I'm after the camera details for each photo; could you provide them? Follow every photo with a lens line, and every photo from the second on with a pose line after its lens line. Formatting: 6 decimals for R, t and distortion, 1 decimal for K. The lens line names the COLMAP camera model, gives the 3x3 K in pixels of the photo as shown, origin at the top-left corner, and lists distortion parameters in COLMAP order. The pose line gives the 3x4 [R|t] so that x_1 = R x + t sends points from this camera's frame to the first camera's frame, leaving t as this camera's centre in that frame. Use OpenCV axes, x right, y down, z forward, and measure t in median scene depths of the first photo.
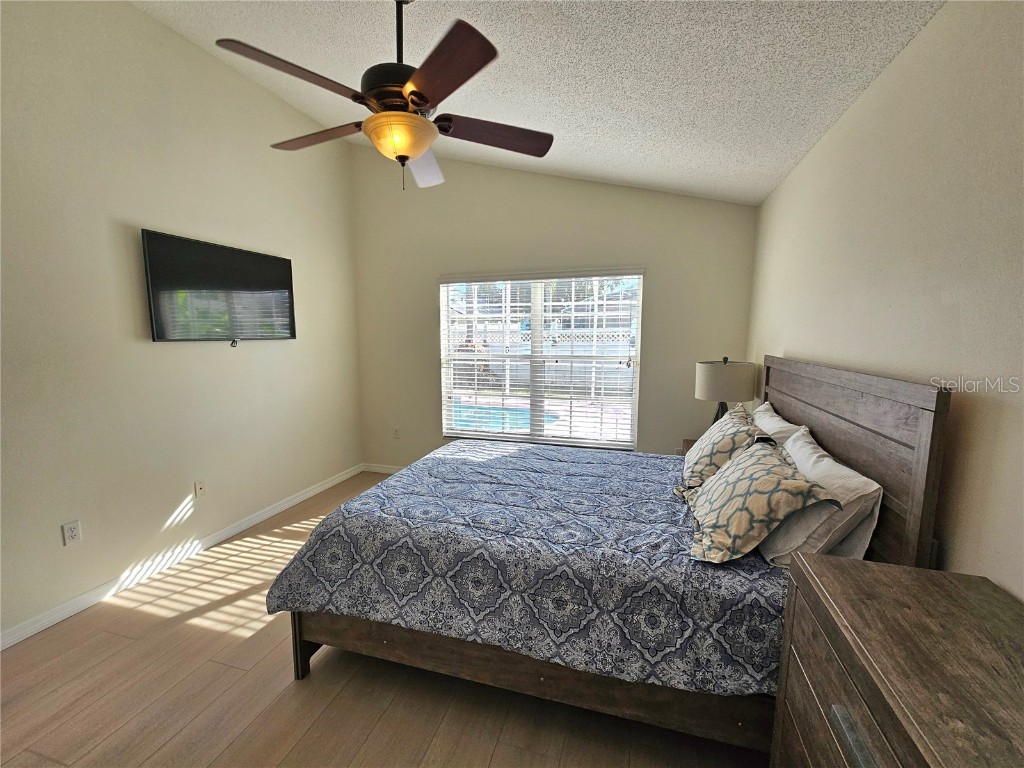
lens RADIAL K [[442.5, 0, 510.1], [0, 442.5, 388.3], [0, 0, 1]] dist [-0.000054, -0.000631]
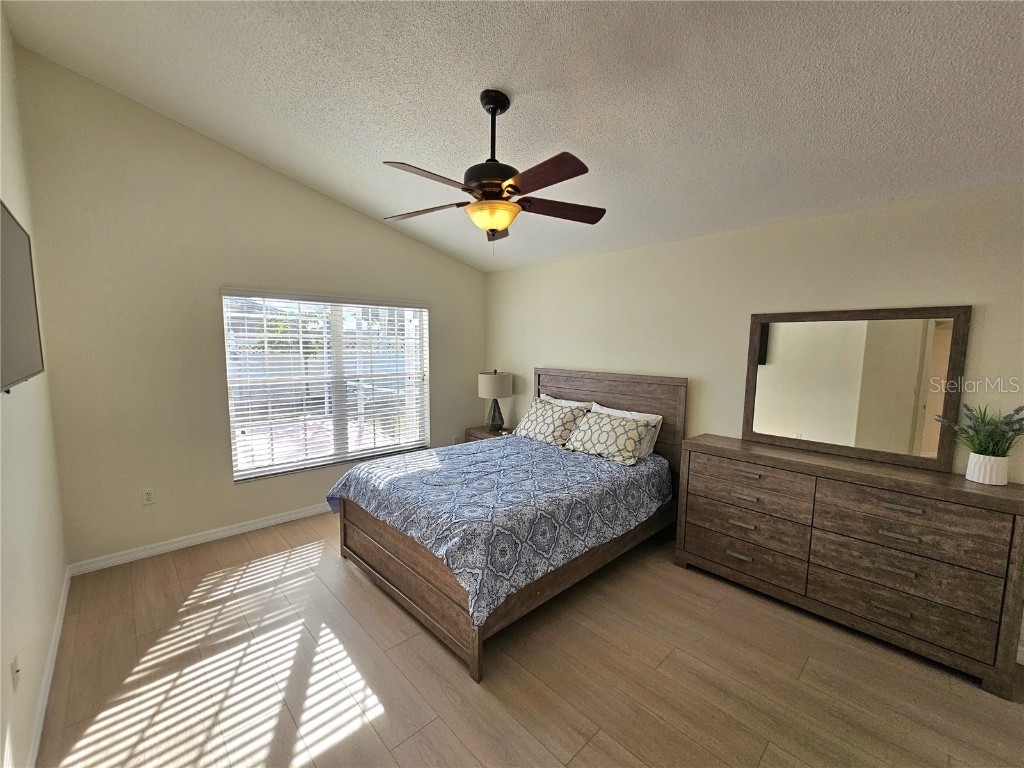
lens RADIAL K [[419.7, 0, 507.4], [0, 419.7, 391.3], [0, 0, 1]] dist [-0.001905, -0.000344]
pose [[0.485926, -0.086304, 0.869729, -1.090059], [0.097356, 0.994265, 0.044268, -0.081276], [-0.868561, 0.063162, 0.491541, 0.326019]]
